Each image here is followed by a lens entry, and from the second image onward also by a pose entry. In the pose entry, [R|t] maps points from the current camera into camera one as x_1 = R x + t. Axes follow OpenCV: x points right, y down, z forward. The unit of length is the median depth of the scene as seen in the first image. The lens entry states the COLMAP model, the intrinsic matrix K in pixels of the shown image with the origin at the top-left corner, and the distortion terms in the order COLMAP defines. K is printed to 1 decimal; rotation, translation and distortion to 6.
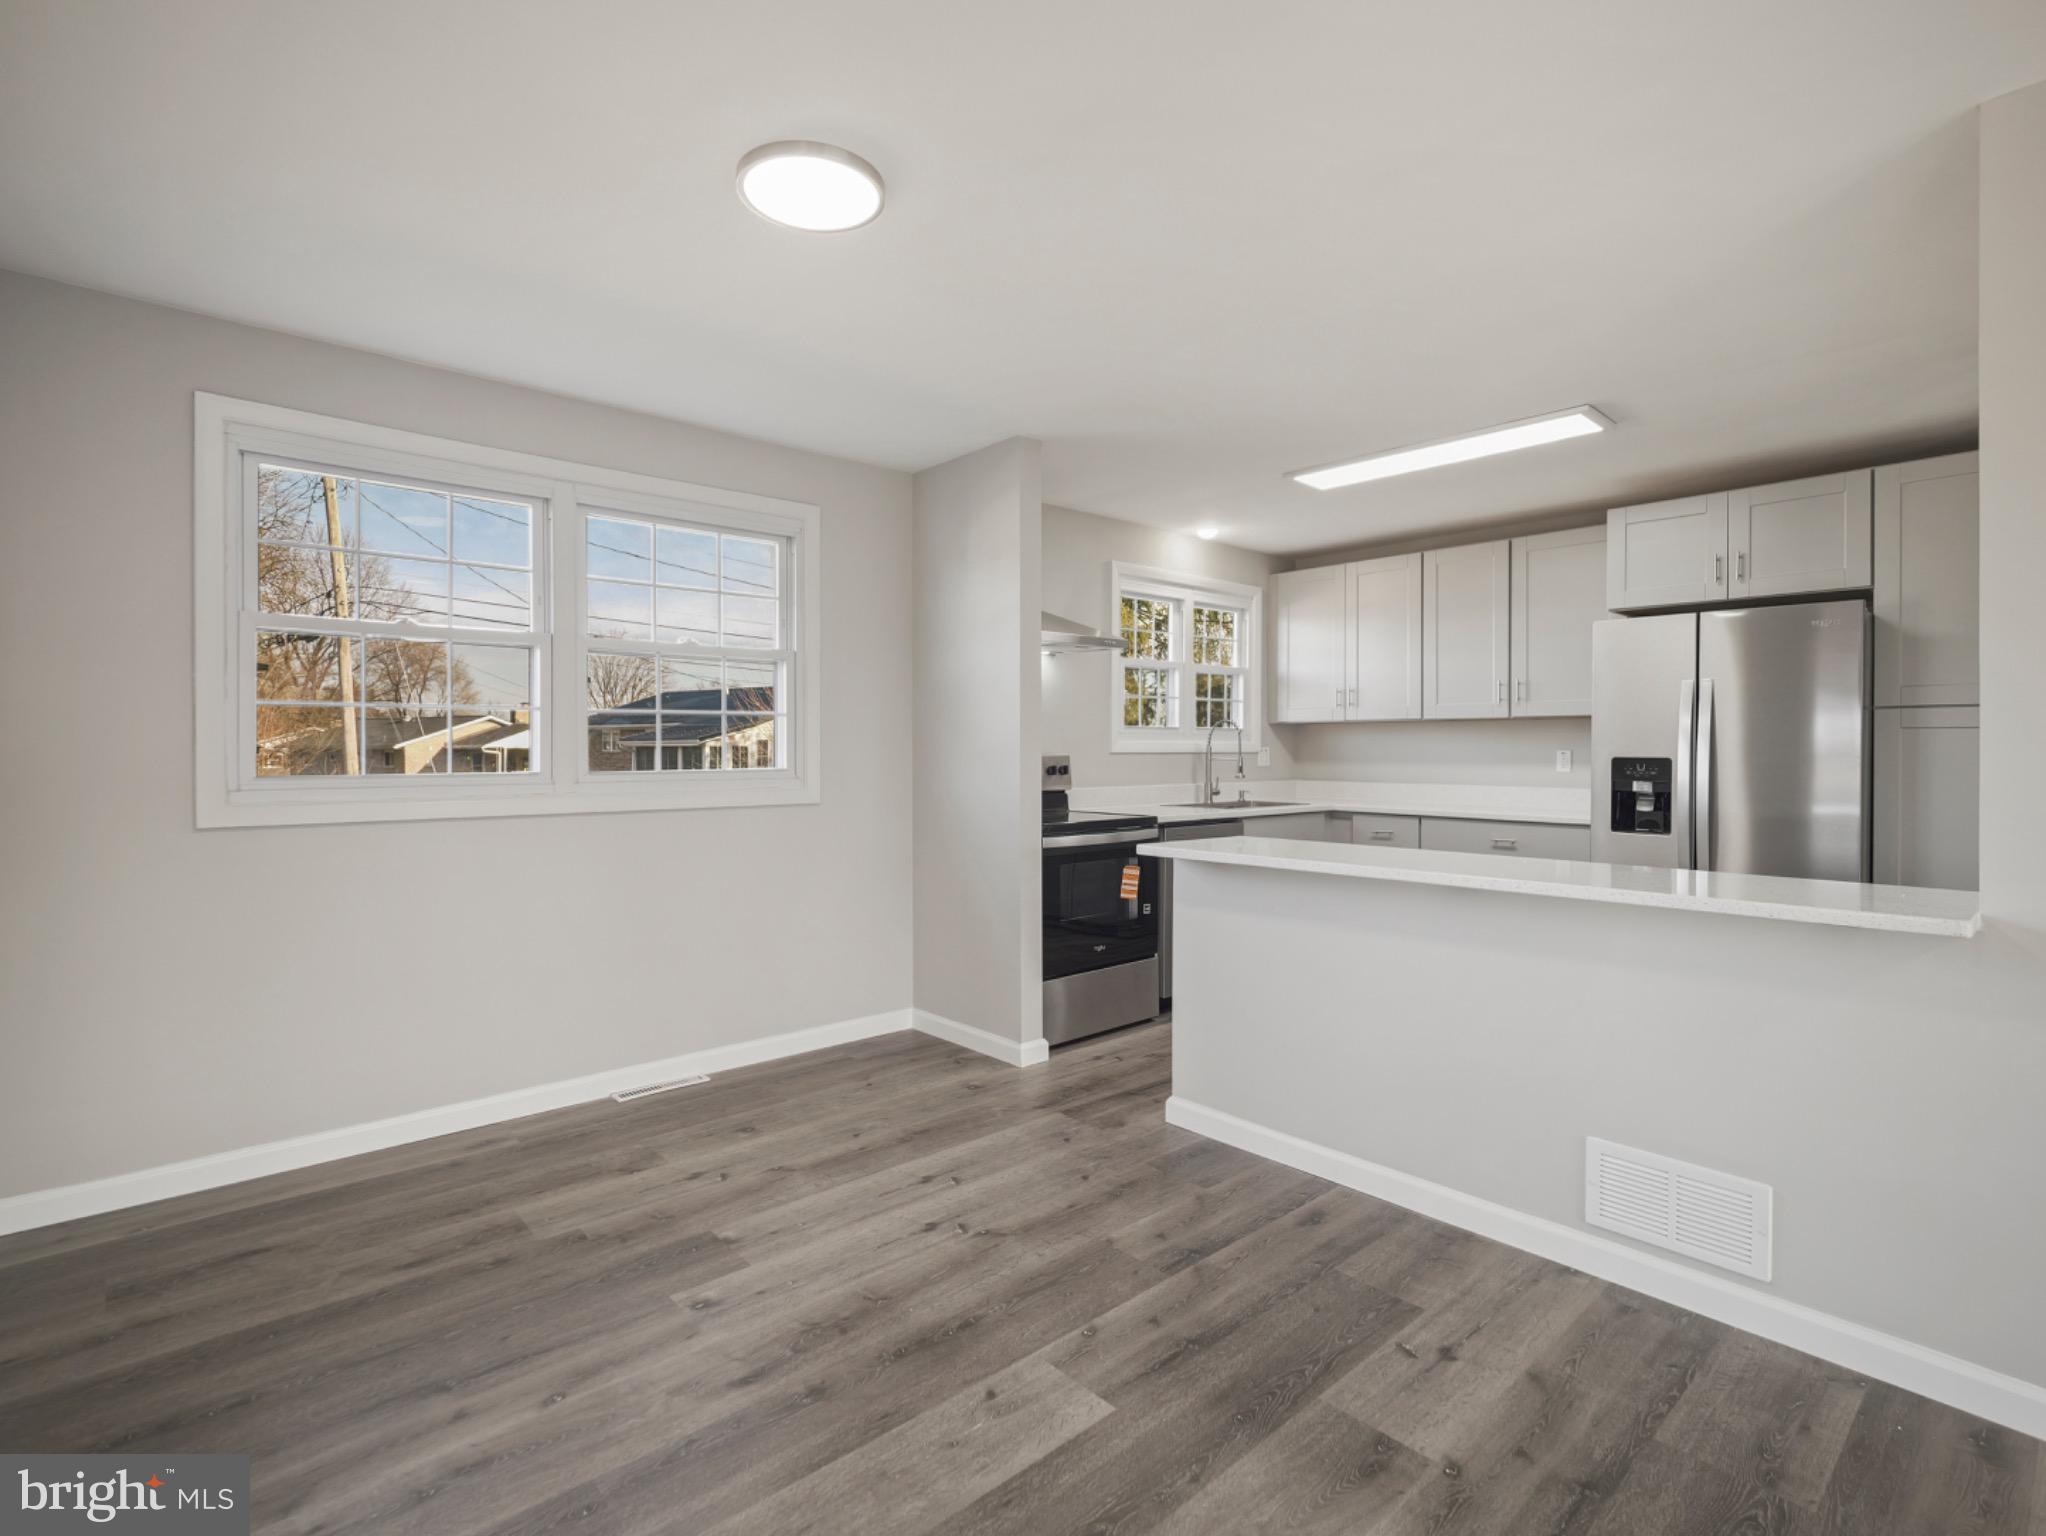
lens RADIAL K [[1007.0, 0, 1001.5], [0, 1007.0, 733.7], [0, 0, 1]] dist [-0.005076, 0.001826]
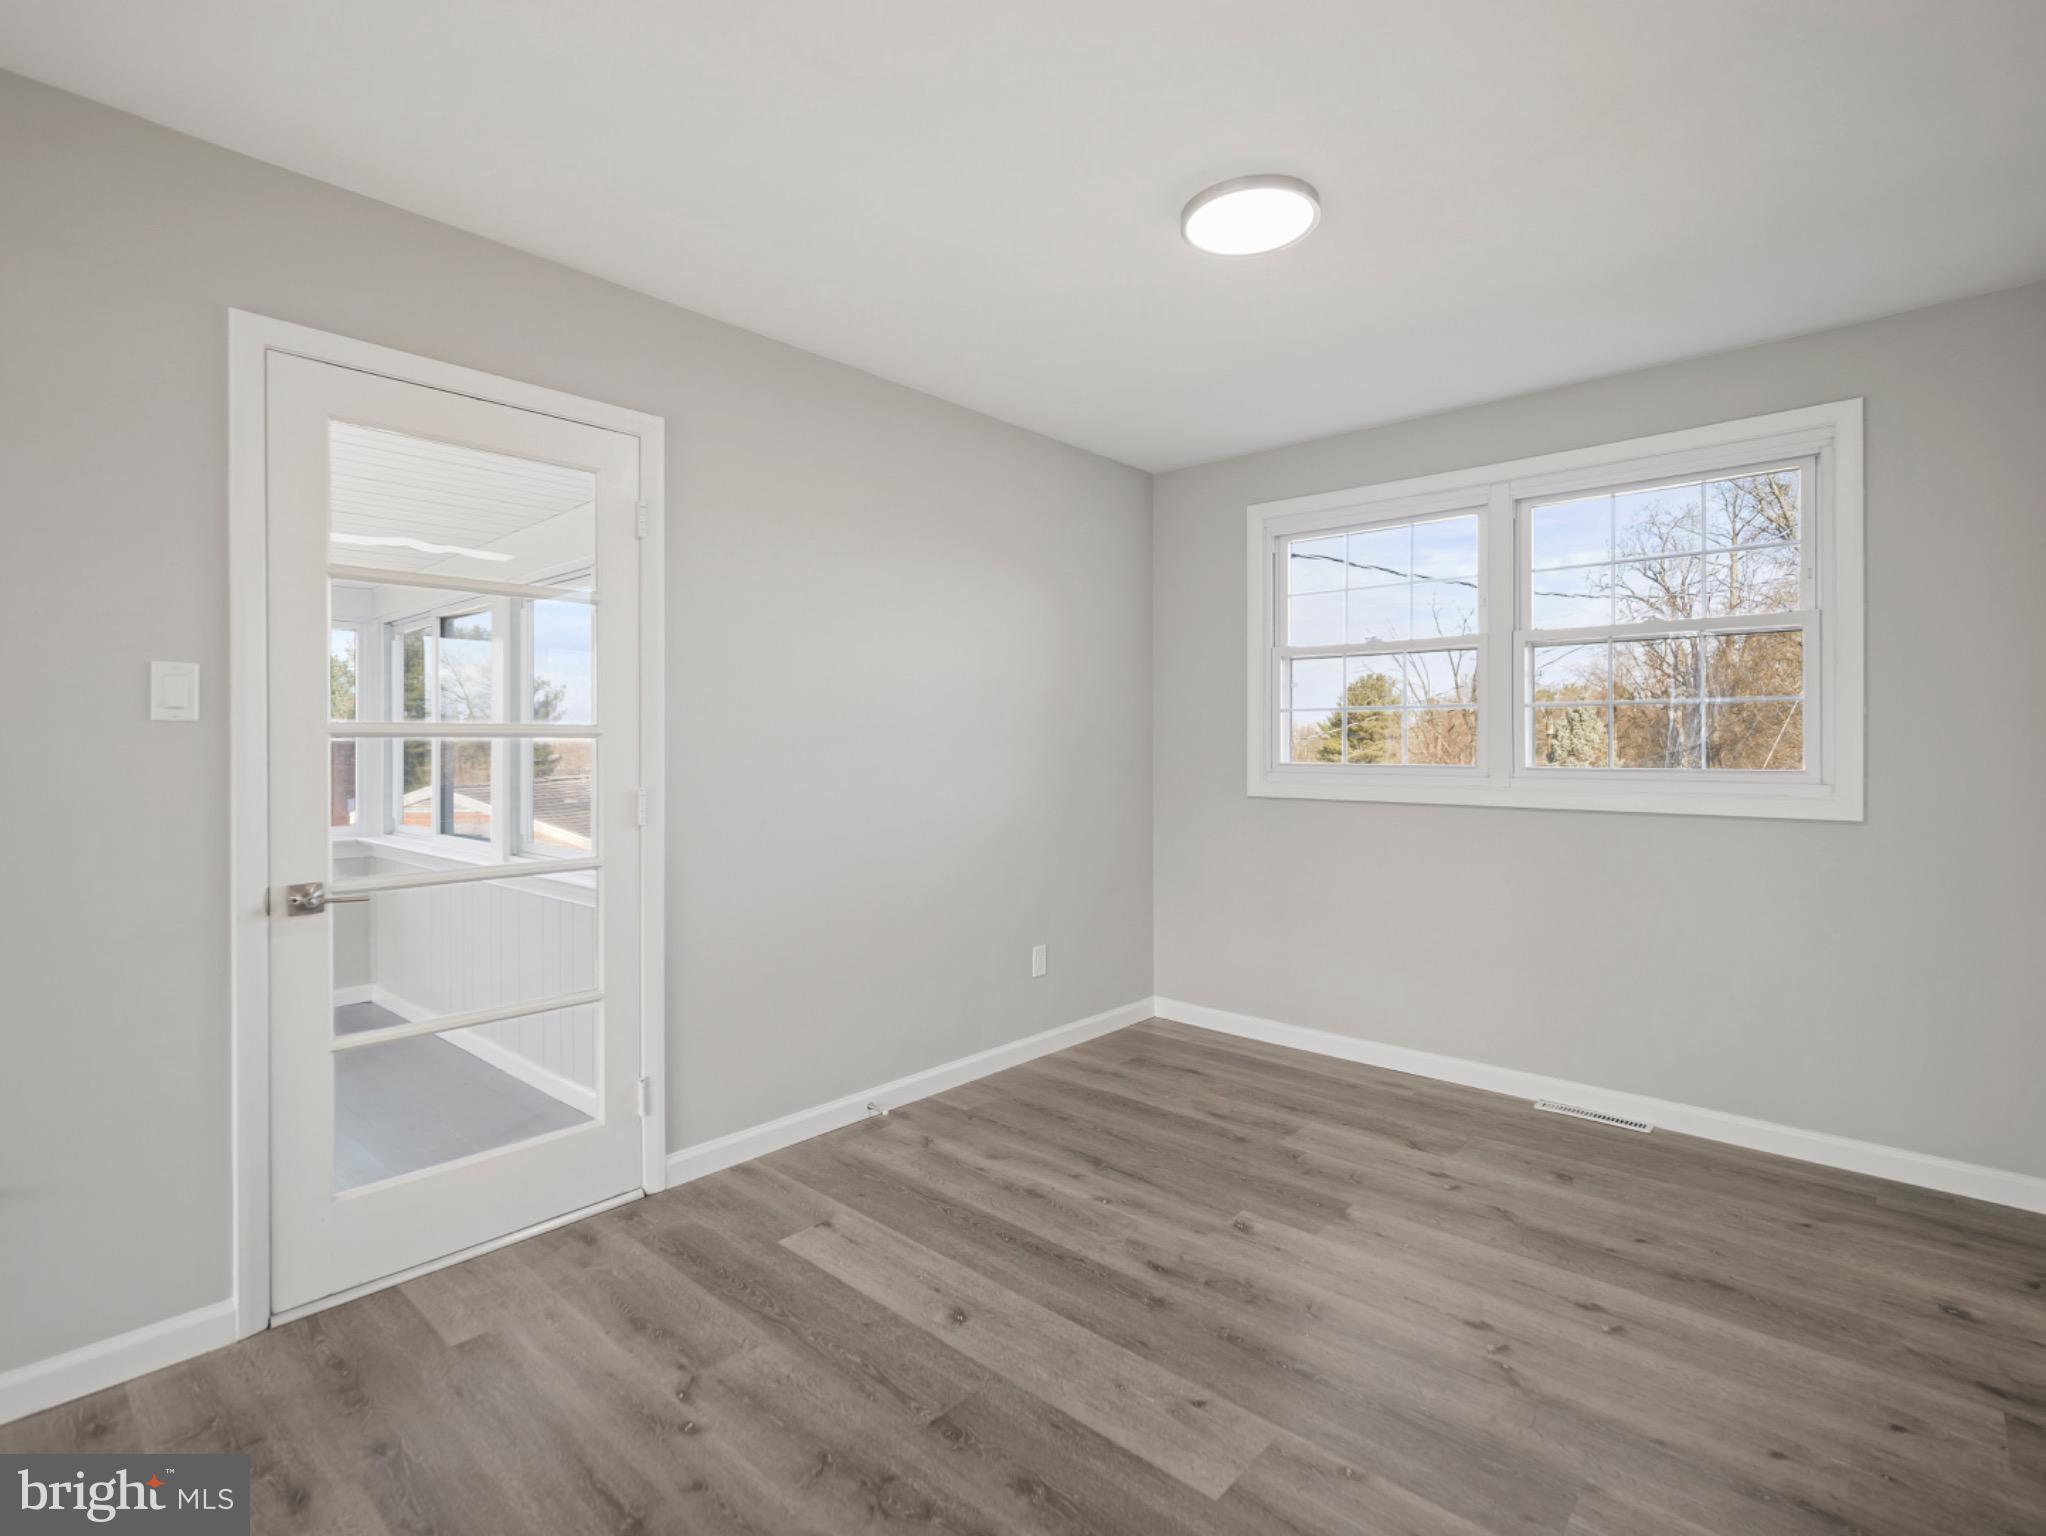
lens RADIAL K [[1007.0, 0, 1036.6], [0, 1007.0, 741.4], [0, 0, 1]] dist [-0.005076, 0.001826]
pose [[0.108855, -0.002348, -0.994055, 0.657070], [0.013513, 0.999908, -0.000882, 0.007148], [0.993966, -0.013337, 0.108877, 0.515496]]
